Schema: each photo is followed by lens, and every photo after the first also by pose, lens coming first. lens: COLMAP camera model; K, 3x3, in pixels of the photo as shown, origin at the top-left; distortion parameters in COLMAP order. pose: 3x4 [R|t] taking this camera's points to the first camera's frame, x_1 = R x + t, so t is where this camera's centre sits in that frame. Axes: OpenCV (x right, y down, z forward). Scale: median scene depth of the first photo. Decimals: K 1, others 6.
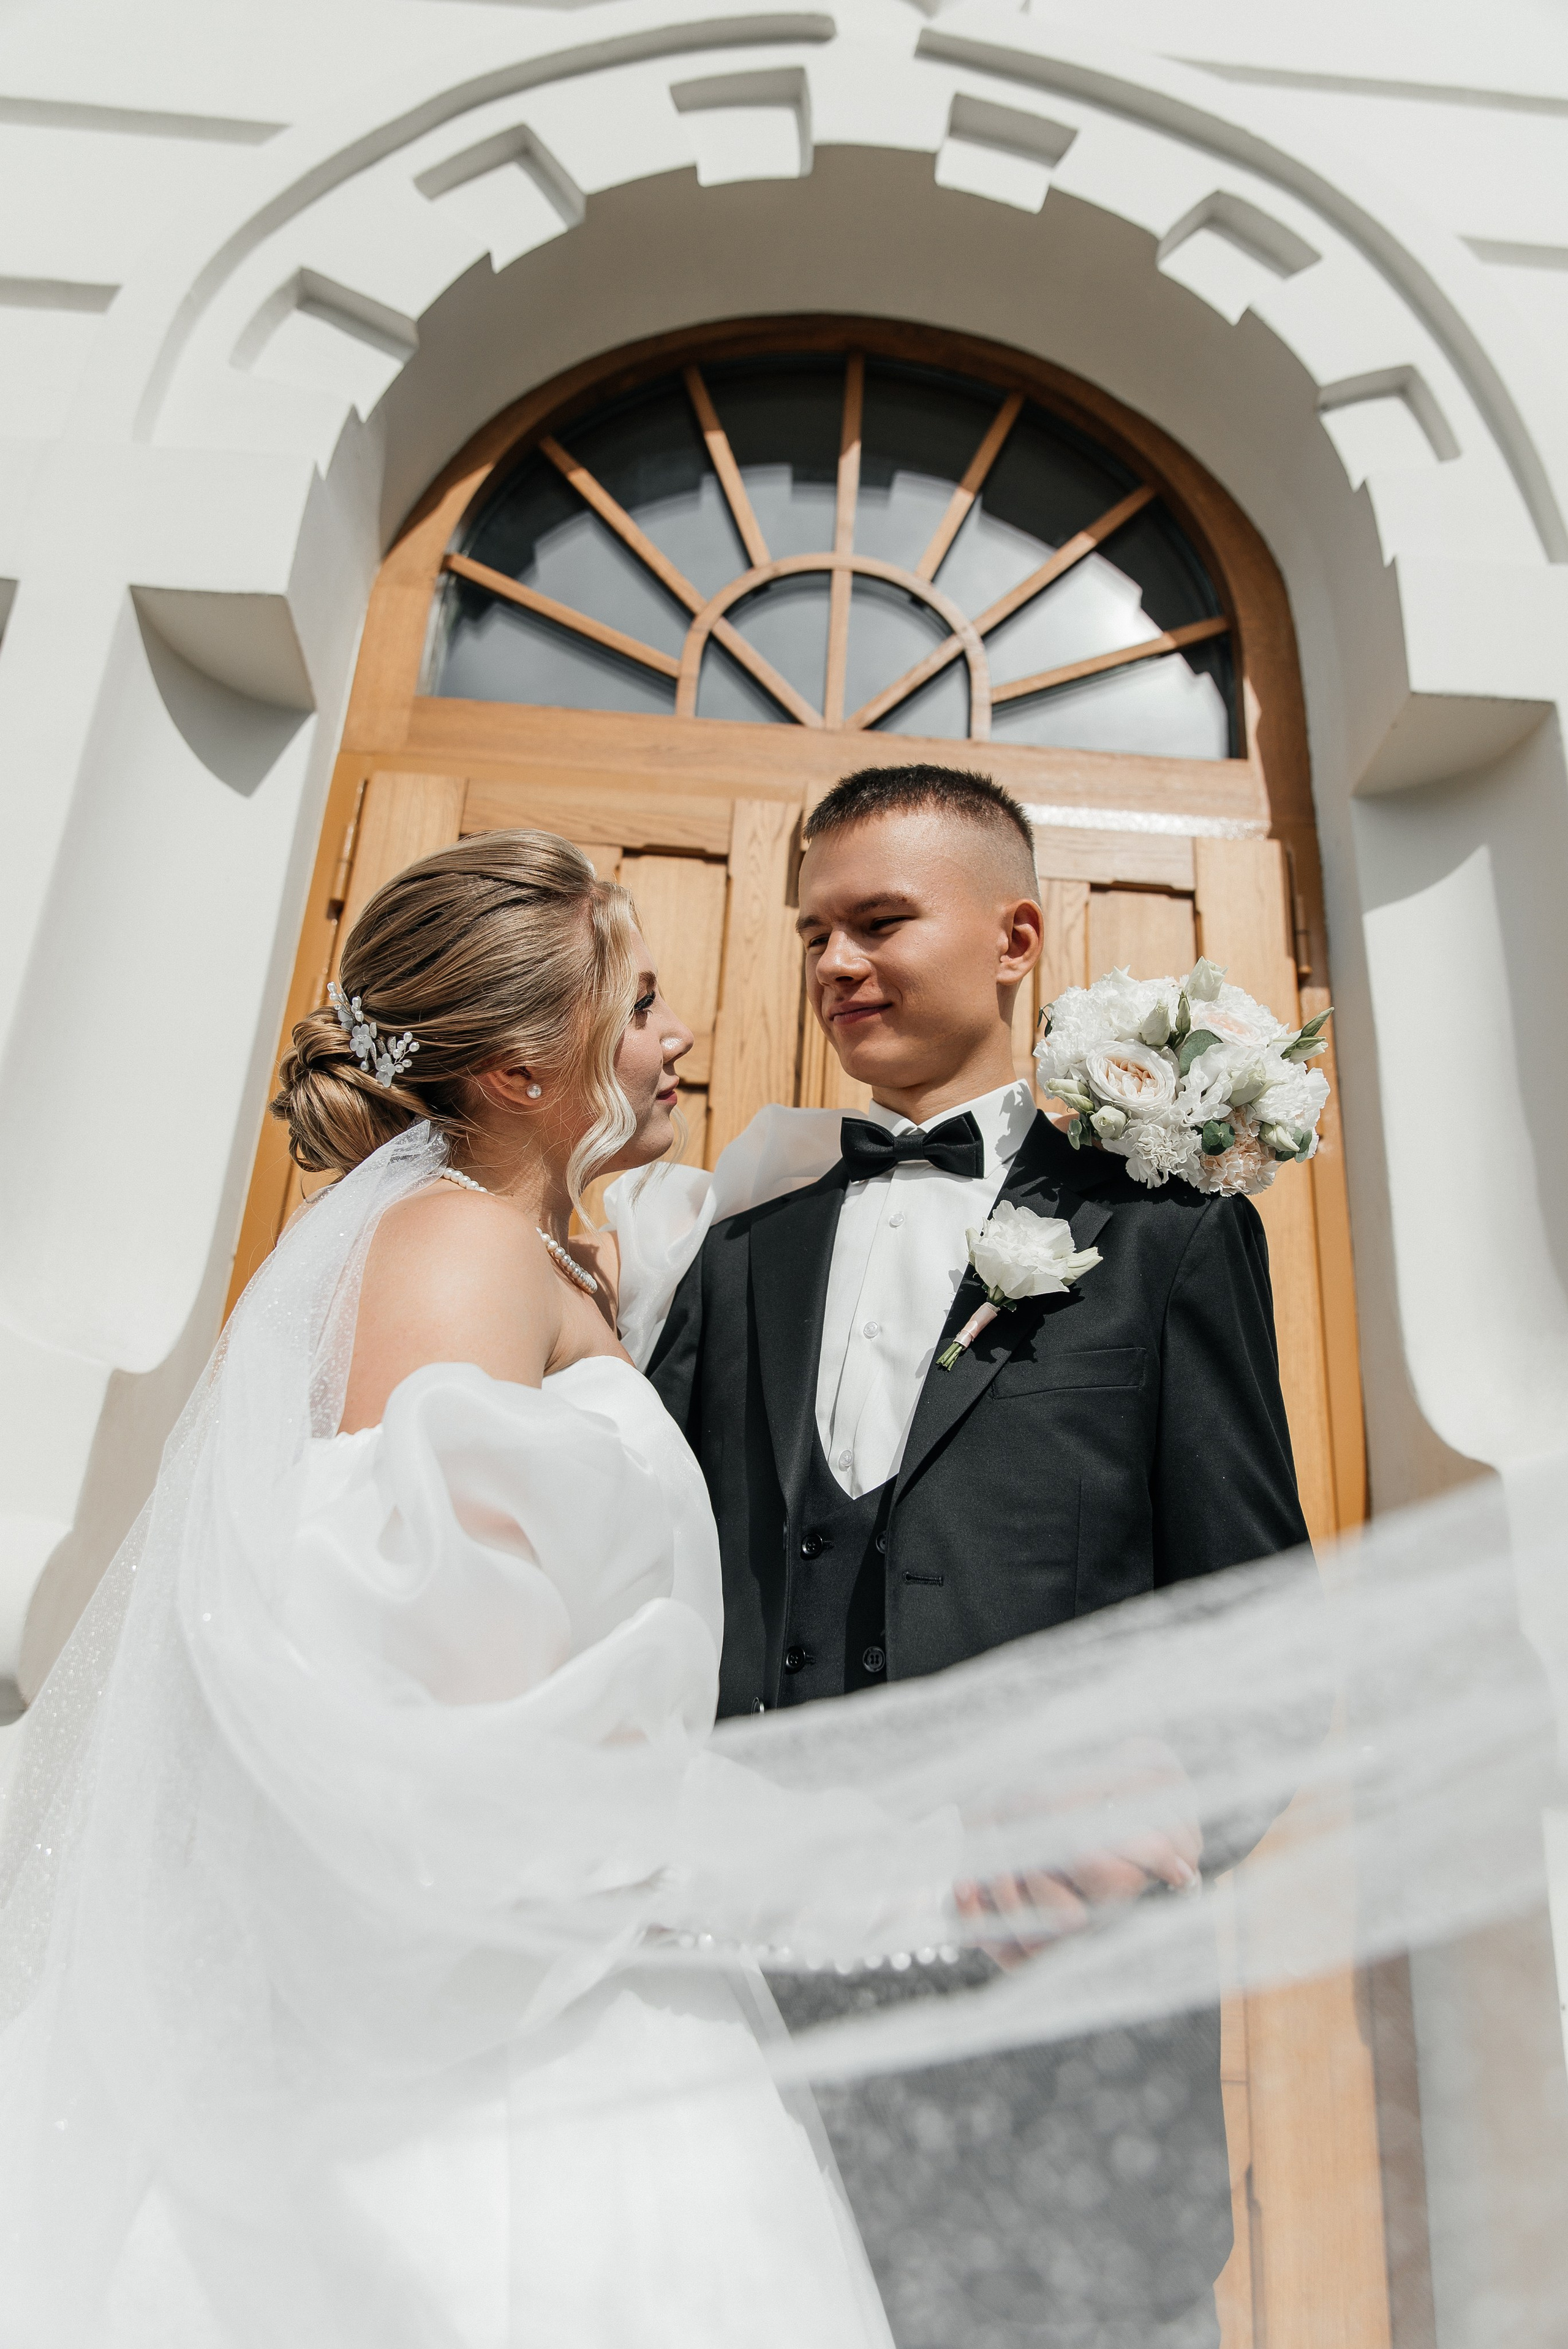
lens RADIAL K [[1538.0, 0, 783.2], [0, 1538.0, 1130.7], [0, 0, 1]] dist [0.013810, 0.010707]
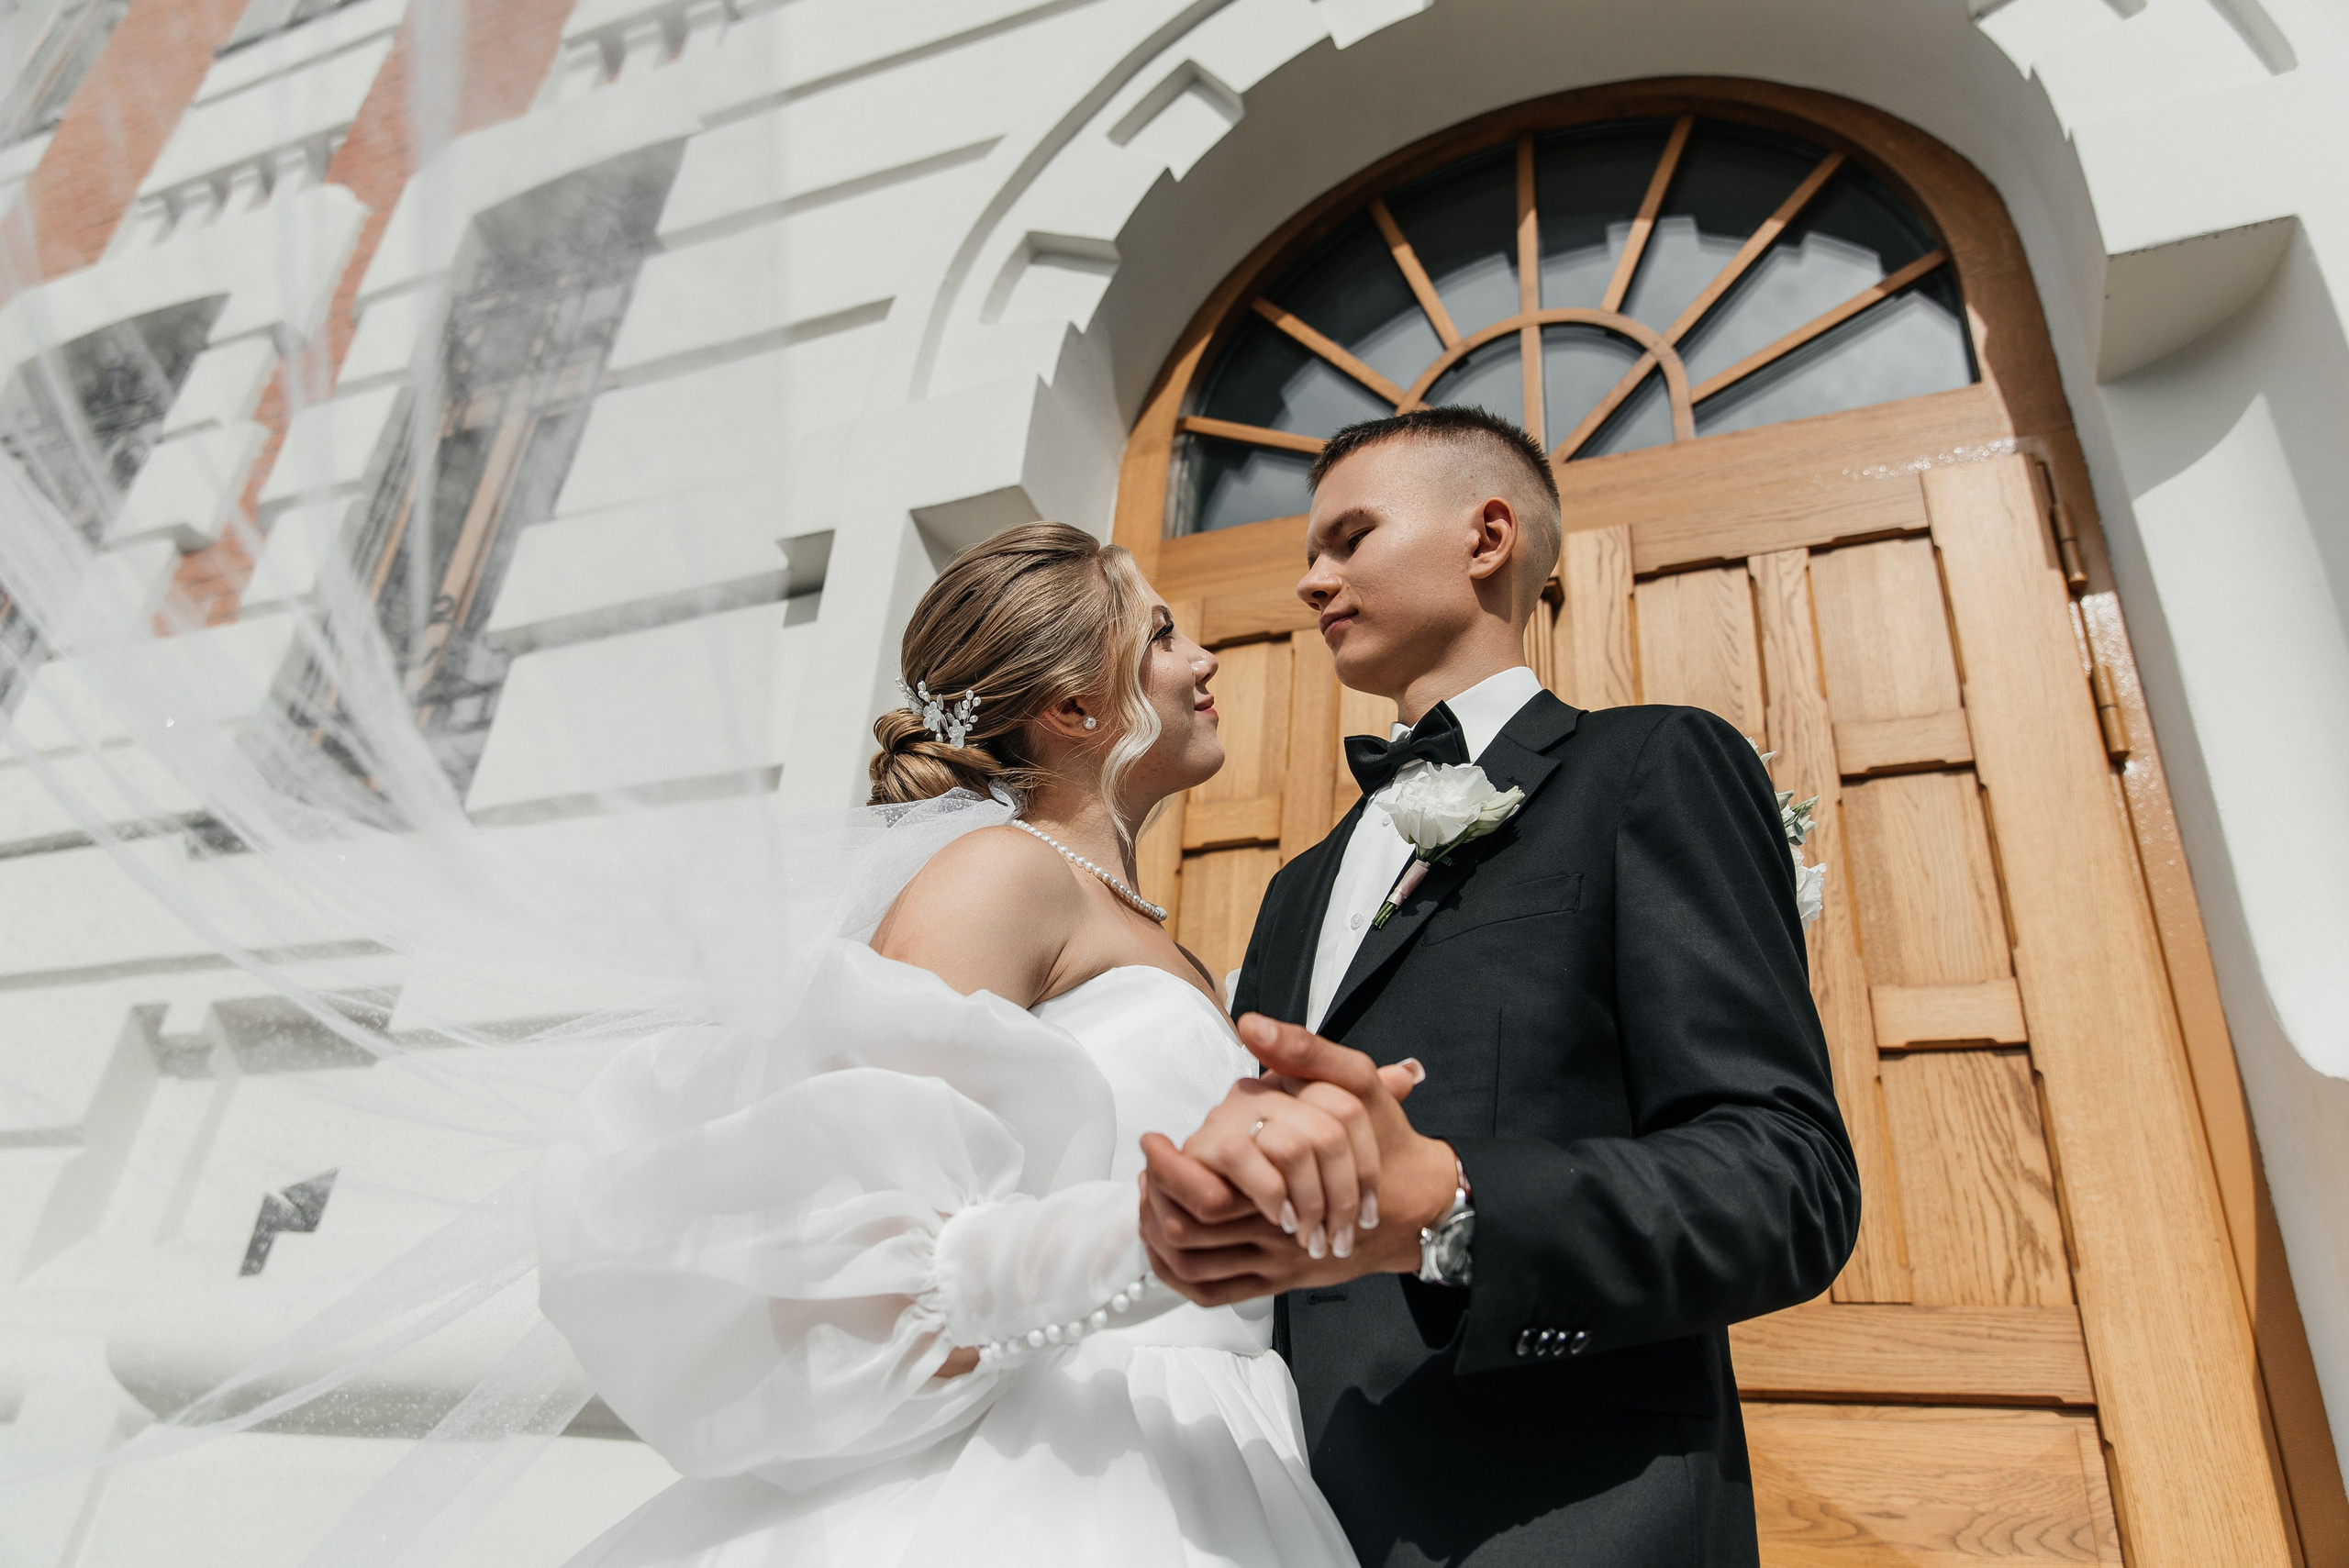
lens RADIAL K [[1573.7, 0, 1170.2], [0, 1573.7, 780.9], [0, 0, 1]] dist [0.017341, -0.016878]
pose [[0.904156, -0.193298, -0.380968, 0.179590], [0.135923, 0.975601, -0.172419, 0.093393], [0.405001, 0.104112, 0.908369, -0.037094]]
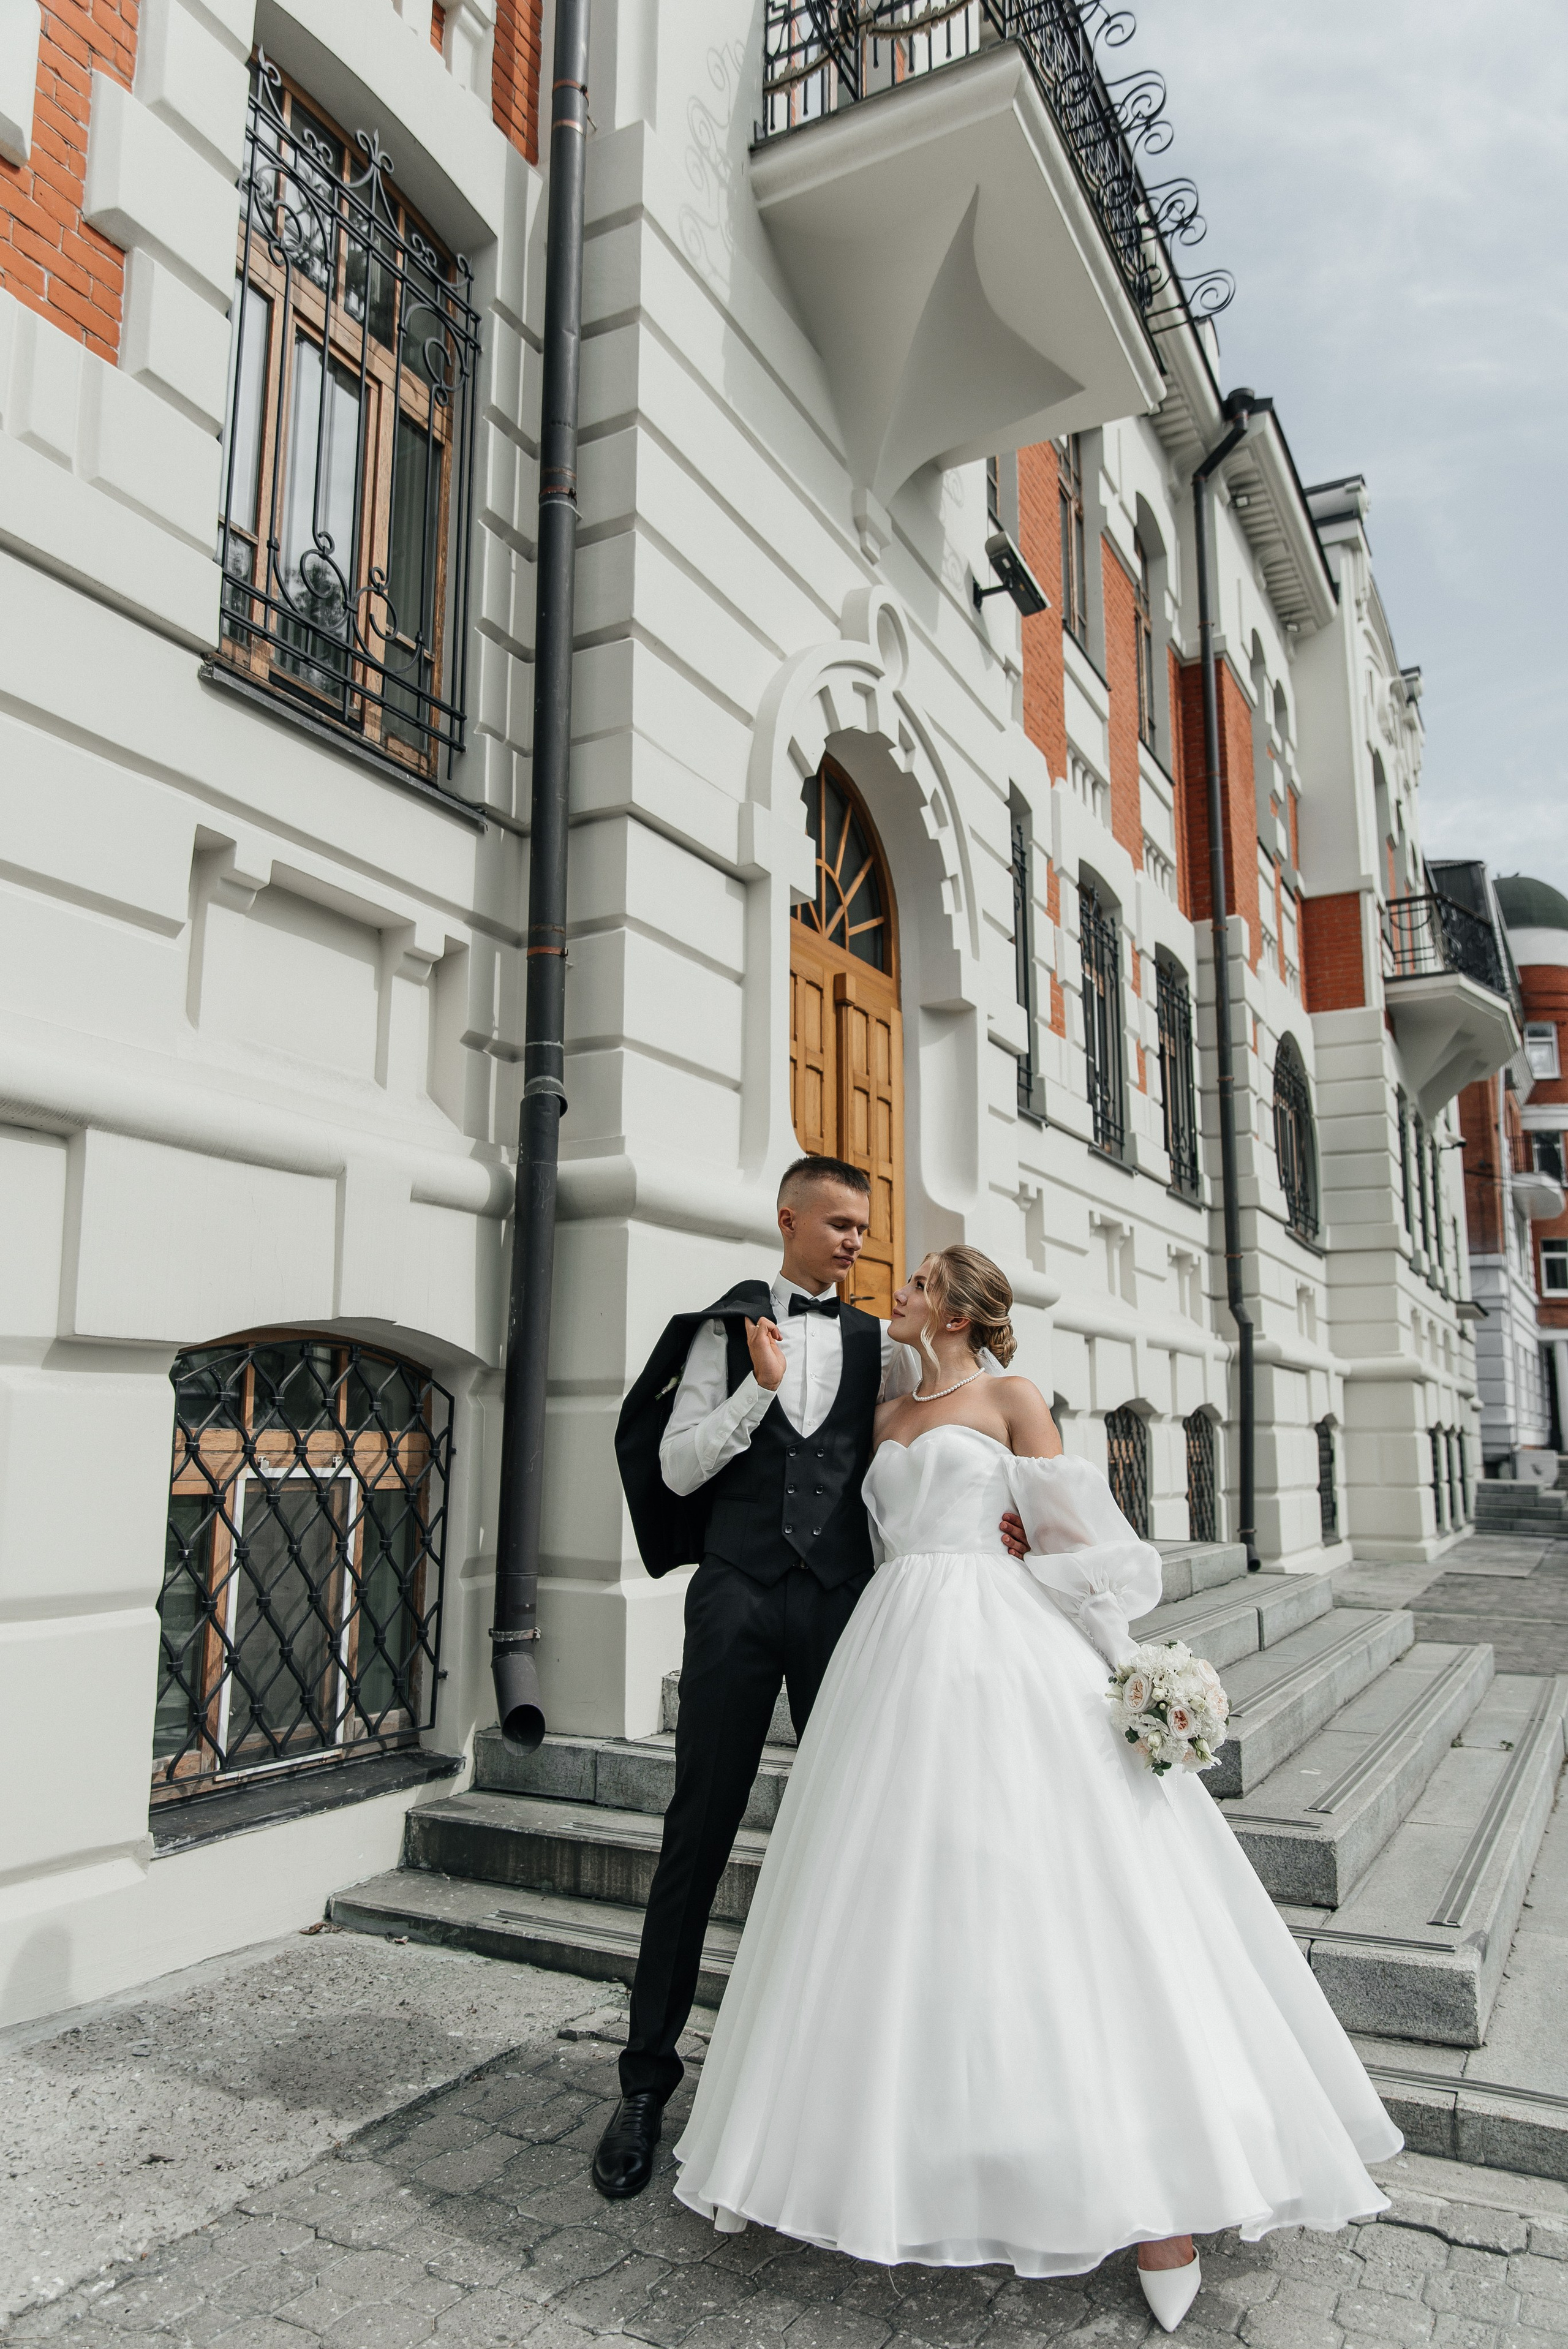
lens RADIAL K [[1573.7, 0, 785.1], [0, 1573.7, 1169.5], [0, 0, 1]] dist [0.017341, -0.016878]
pose [[0.518730, 0.089575, 0.850233, -2.527517], [-0.300726, 0.950059, 0.083382, -0.076732], [-0.800302, -0.298940, 0.519761, -0.602238]]
